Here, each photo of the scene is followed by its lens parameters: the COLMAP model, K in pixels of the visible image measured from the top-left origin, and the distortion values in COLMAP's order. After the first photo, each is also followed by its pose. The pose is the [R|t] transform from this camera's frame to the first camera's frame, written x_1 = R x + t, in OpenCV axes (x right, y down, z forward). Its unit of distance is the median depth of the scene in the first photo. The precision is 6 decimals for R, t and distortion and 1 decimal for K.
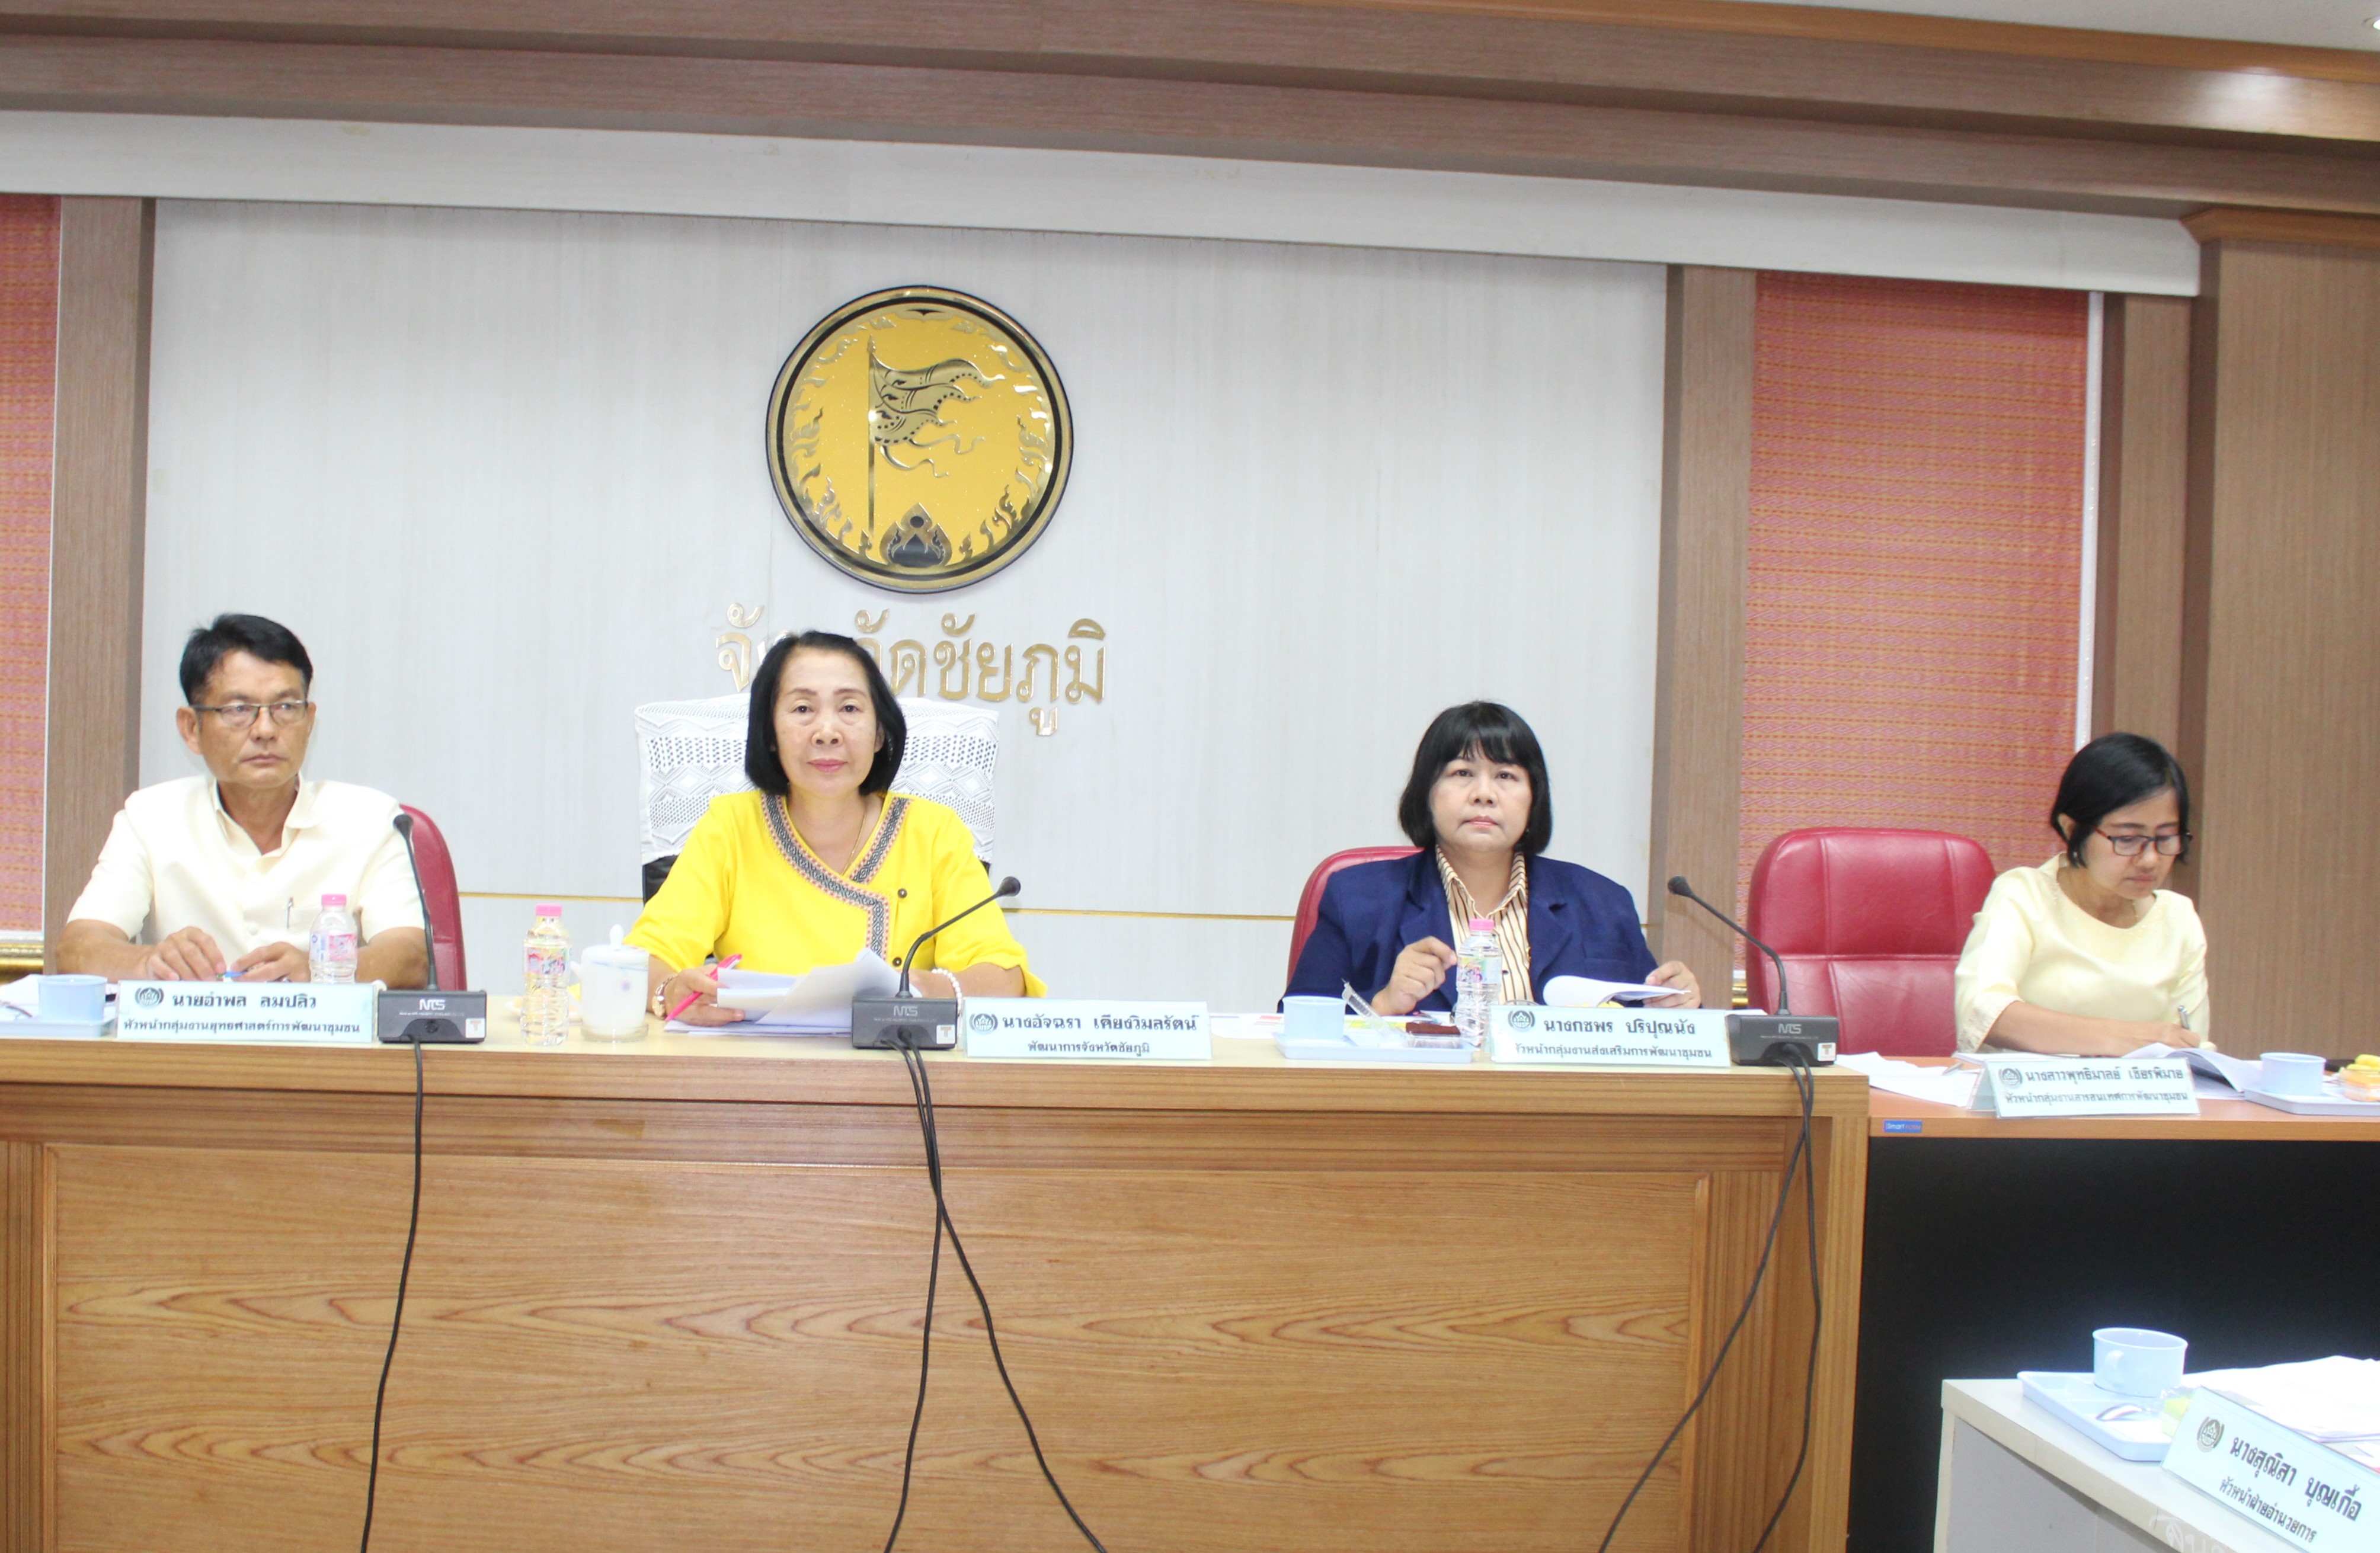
lens RADIAL K [[2573.0, 0, 1010.0], [0, 2573.0, 774.5], [0, 0, 1]] dist [-0.196034, 0.224728]
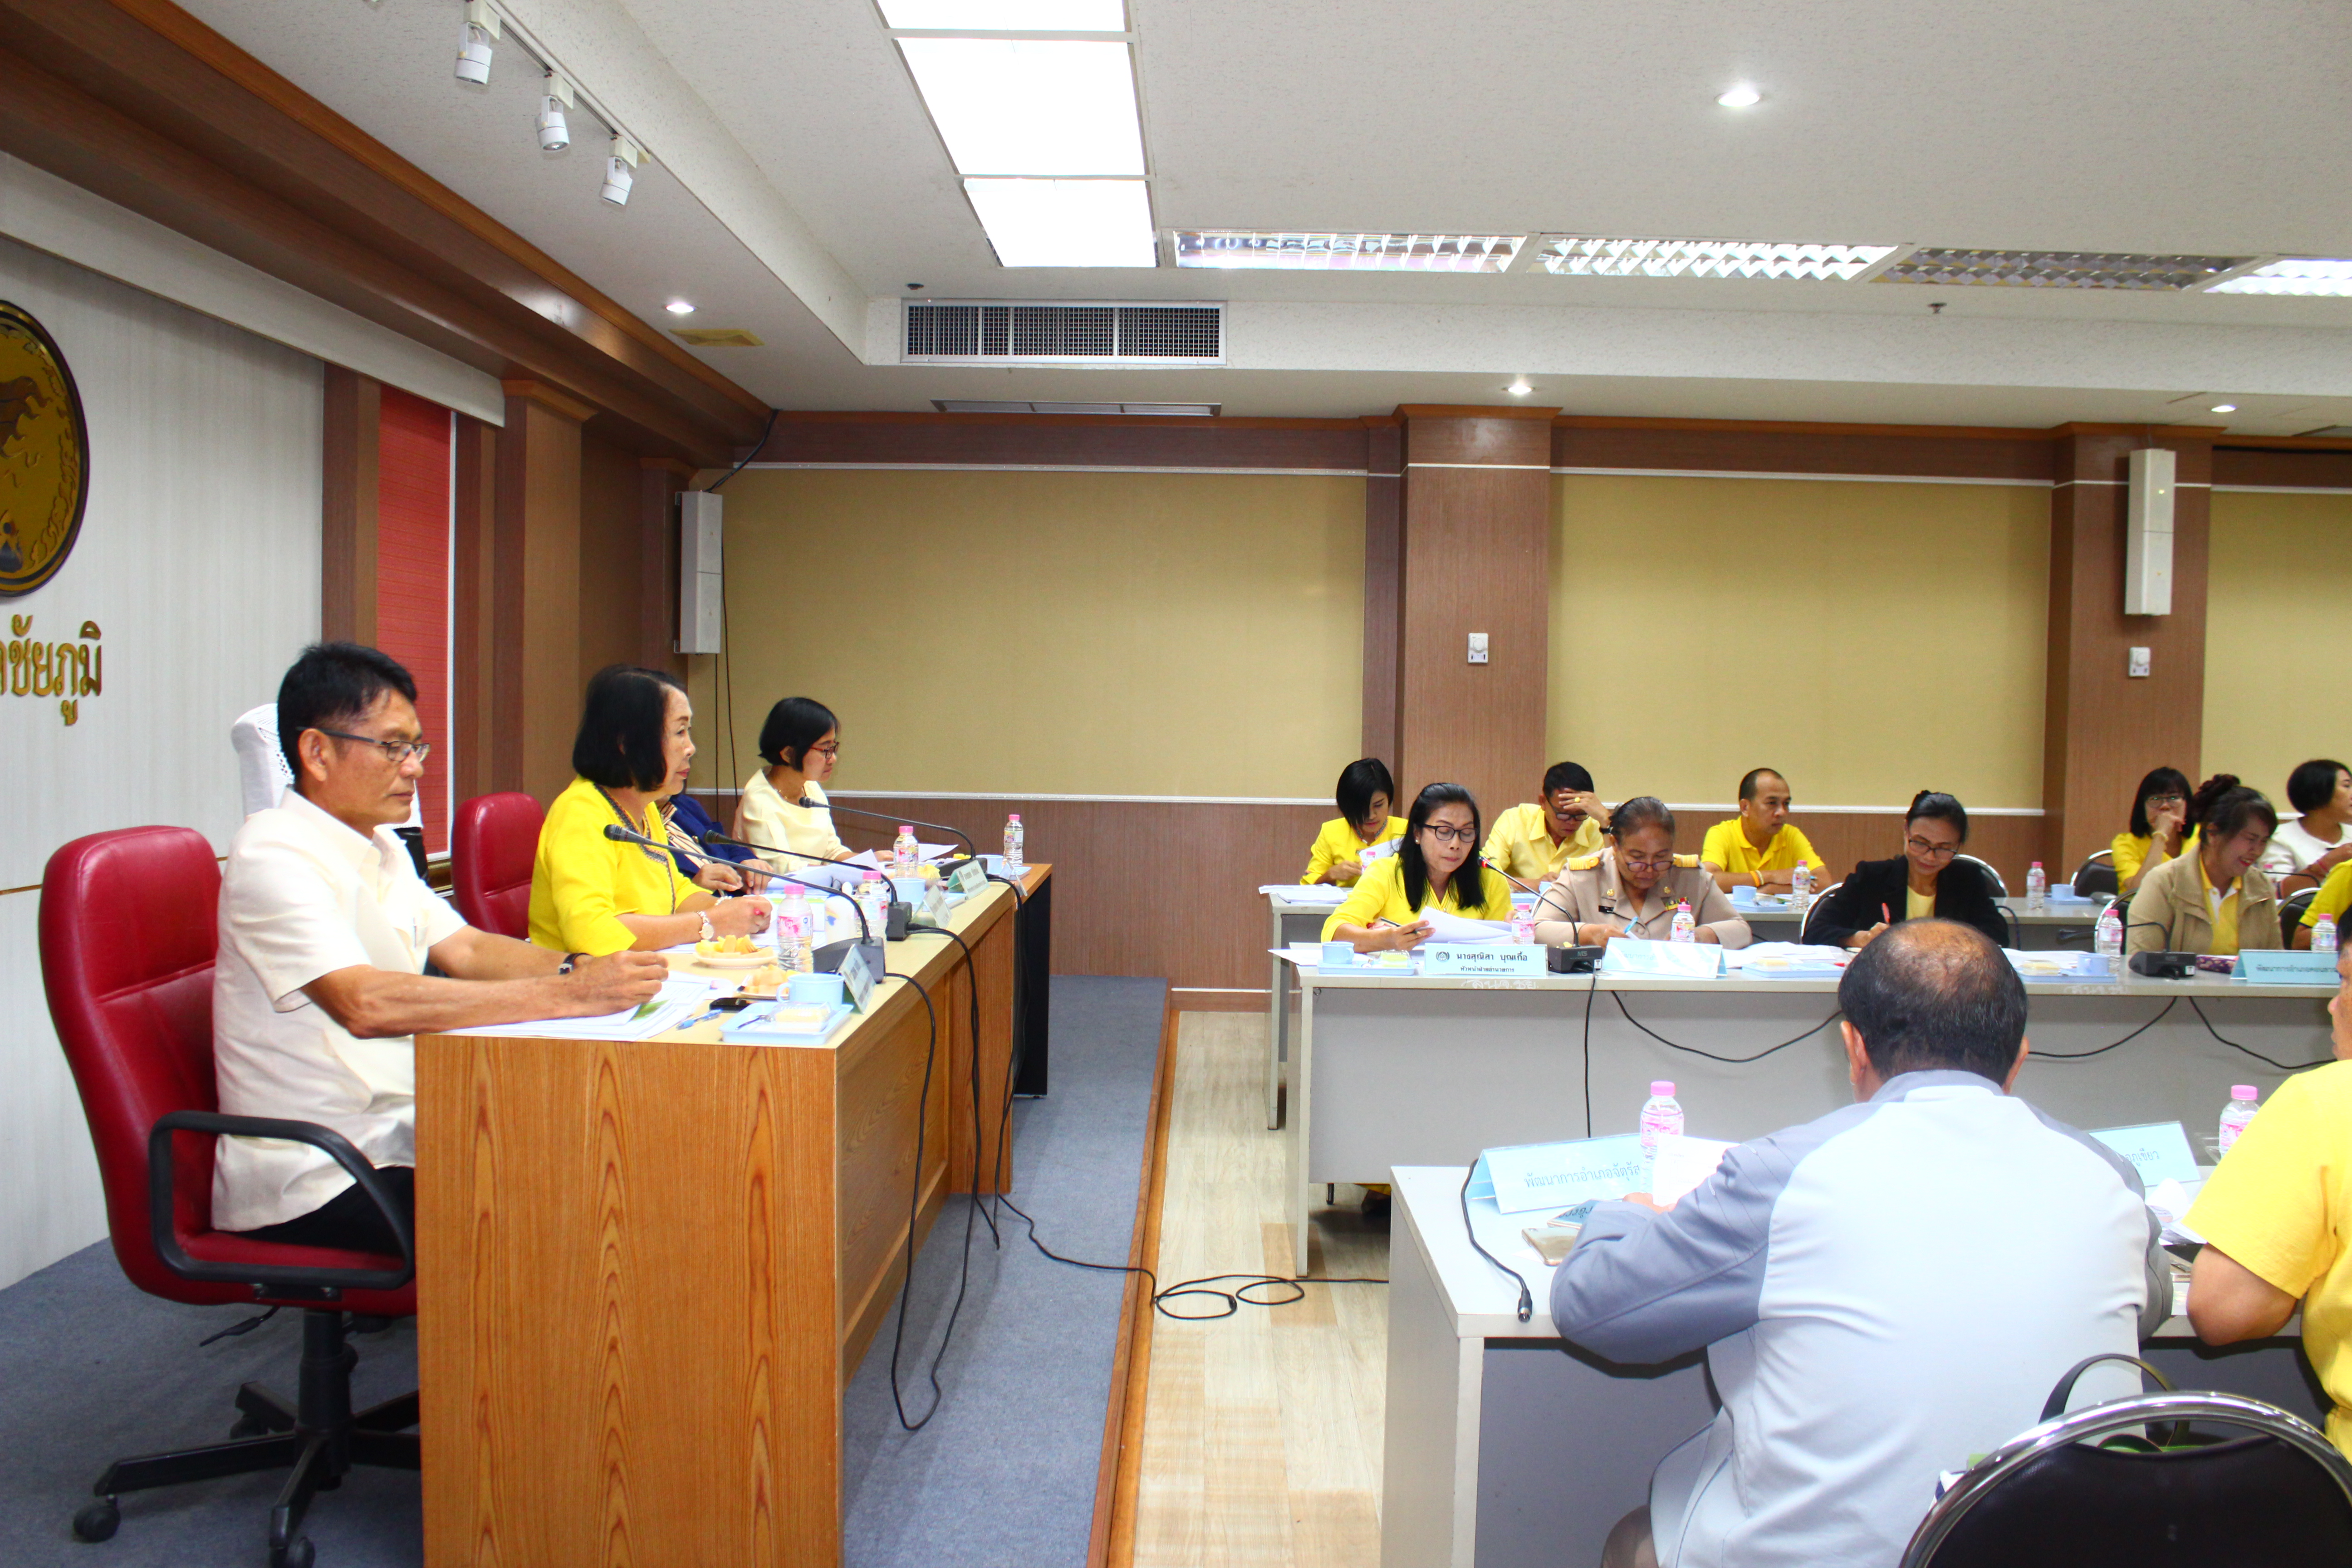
lens RADIAL K [[1974.5, 0, 1176.0], [0, 1974.5, 784.0], [0, 0, 1]] dist [-0.170094, 0.181233]
pose [[0.094461, -0.069854, 0.993075, -0.778225], [0.003647, 0.997553, 0.069823, -0.046321], [-0.995522, -0.002974, 0.094484, 0.448196]]
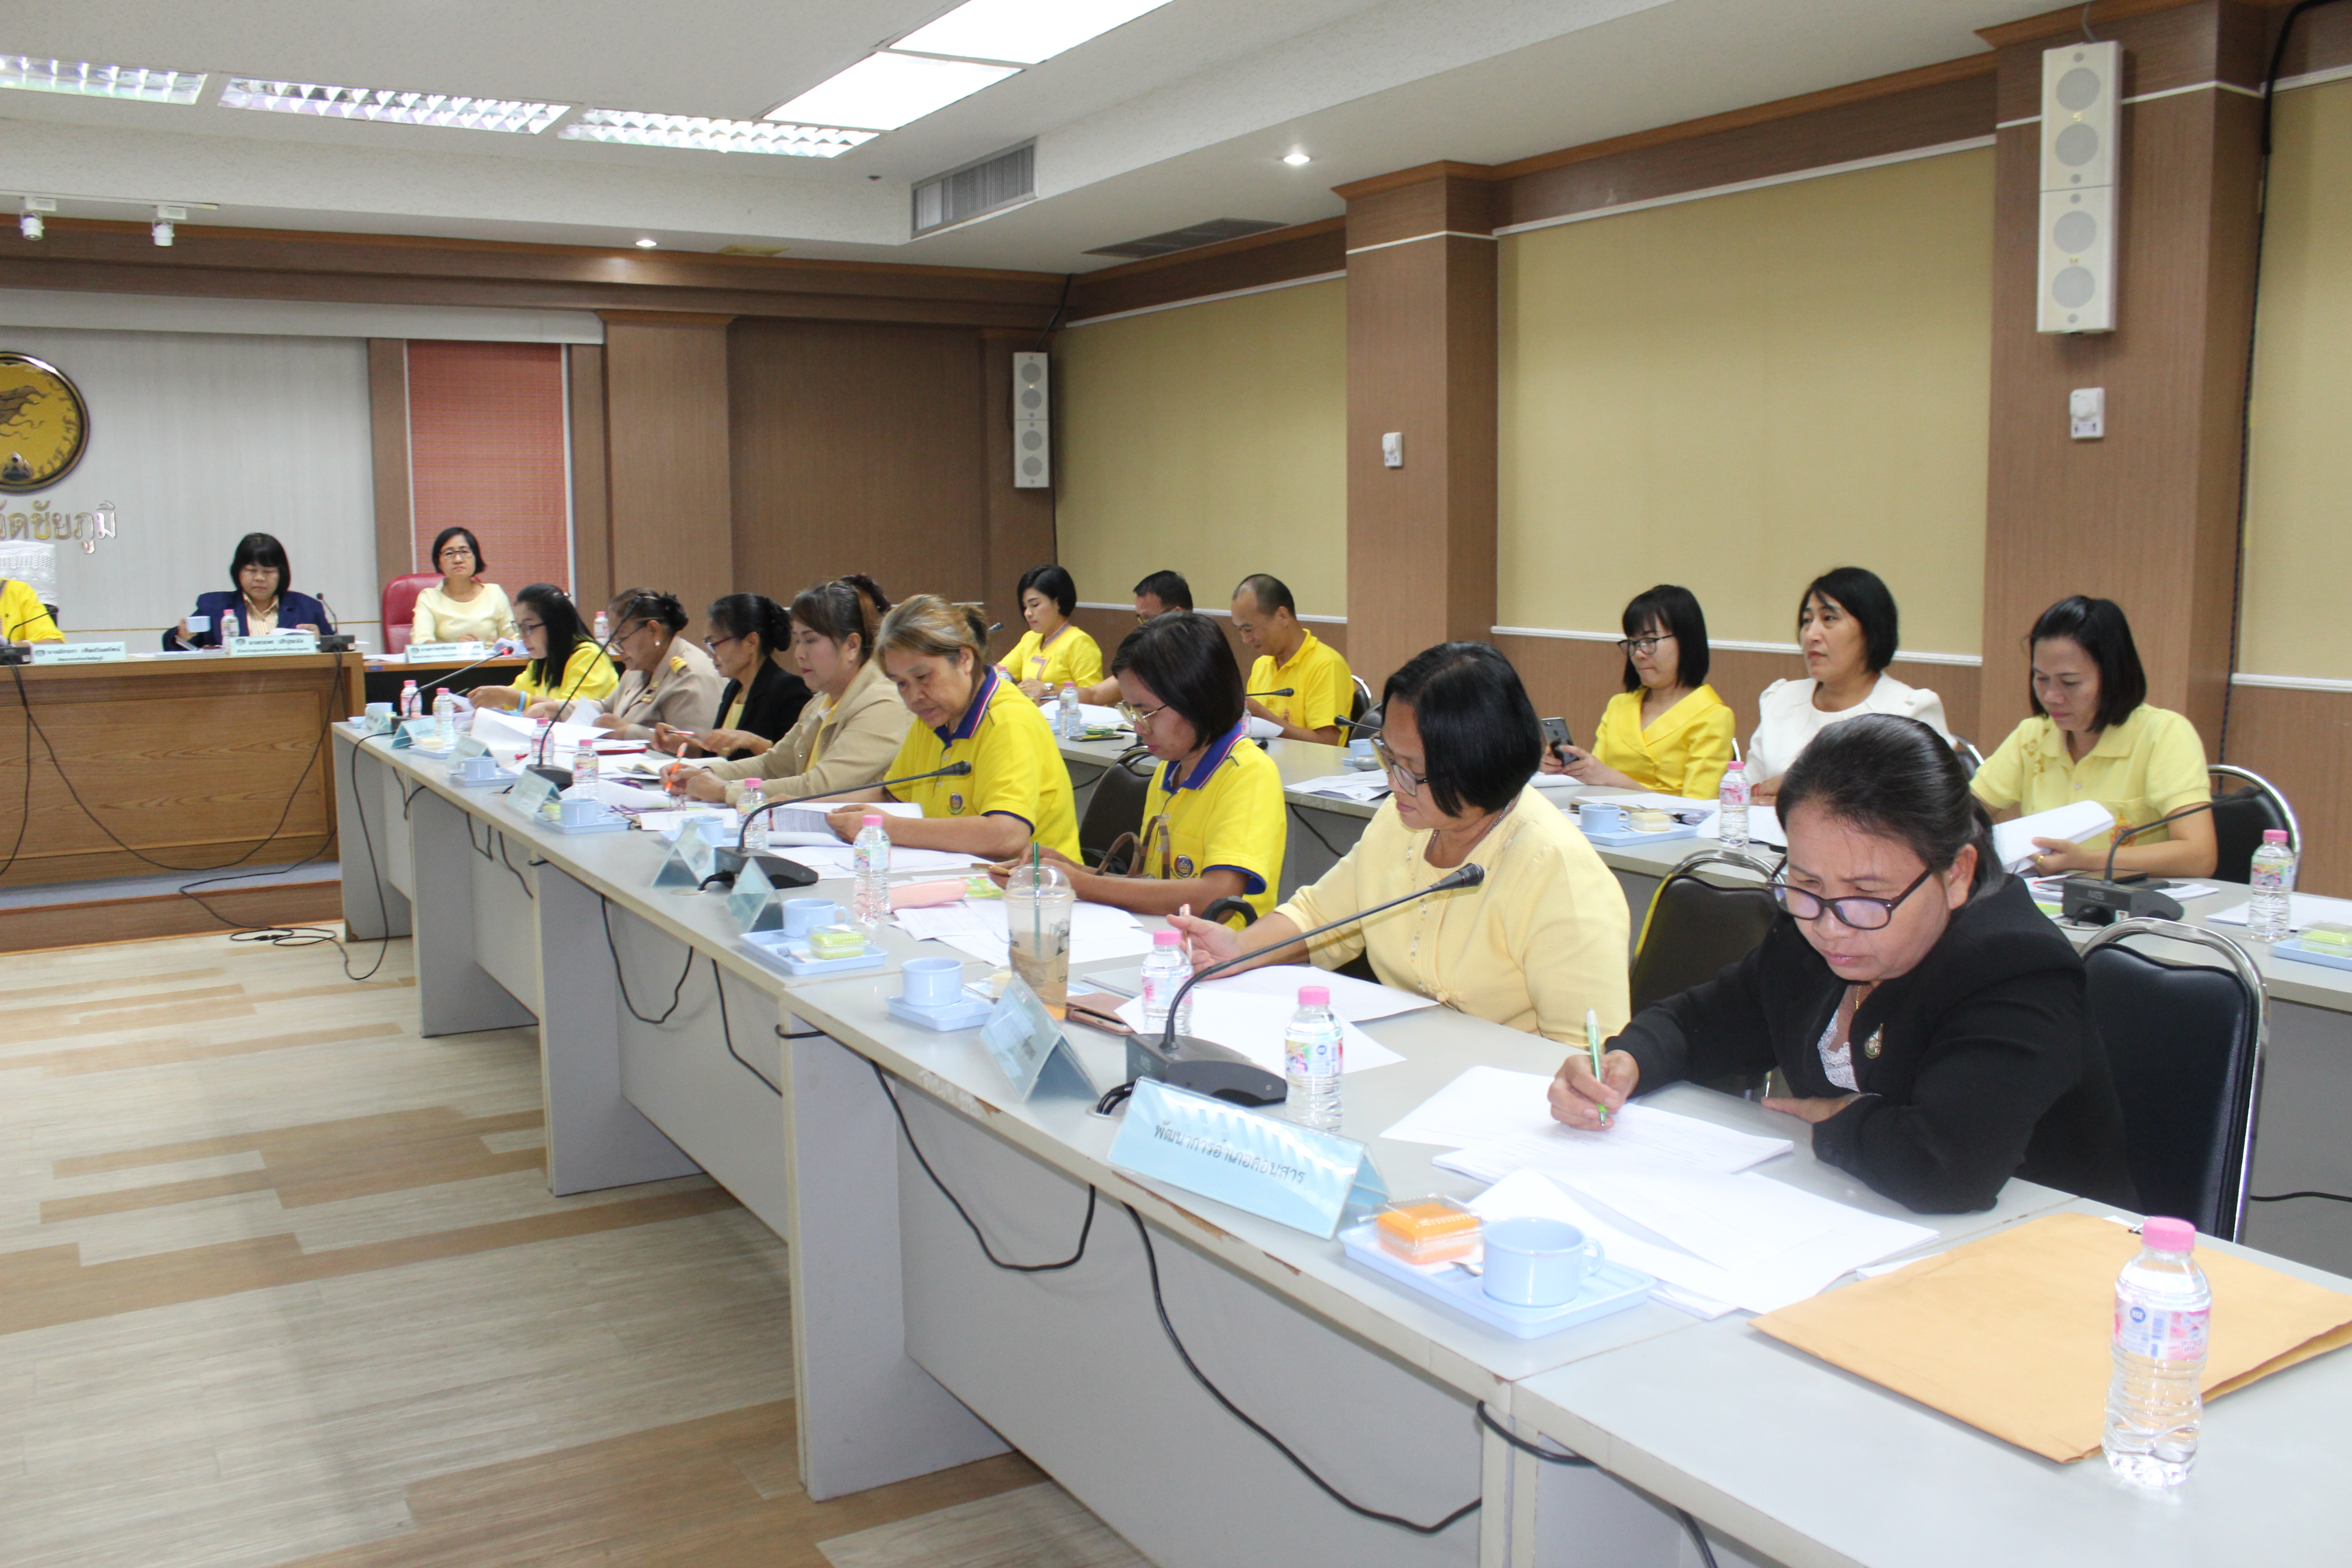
lens RADIAL K [[1974.5, 0, 1176.0], [0, 1974.5, 784.0], [0, 0, 1]] dist [-0.170094, 0.181233]
pose [[0.890949, -0.093413, 0.444392, 0.104705], [0.041052, 0.991175, 0.126044, 0.014736], [-0.452244, -0.094055, 0.886921, -0.956473]]
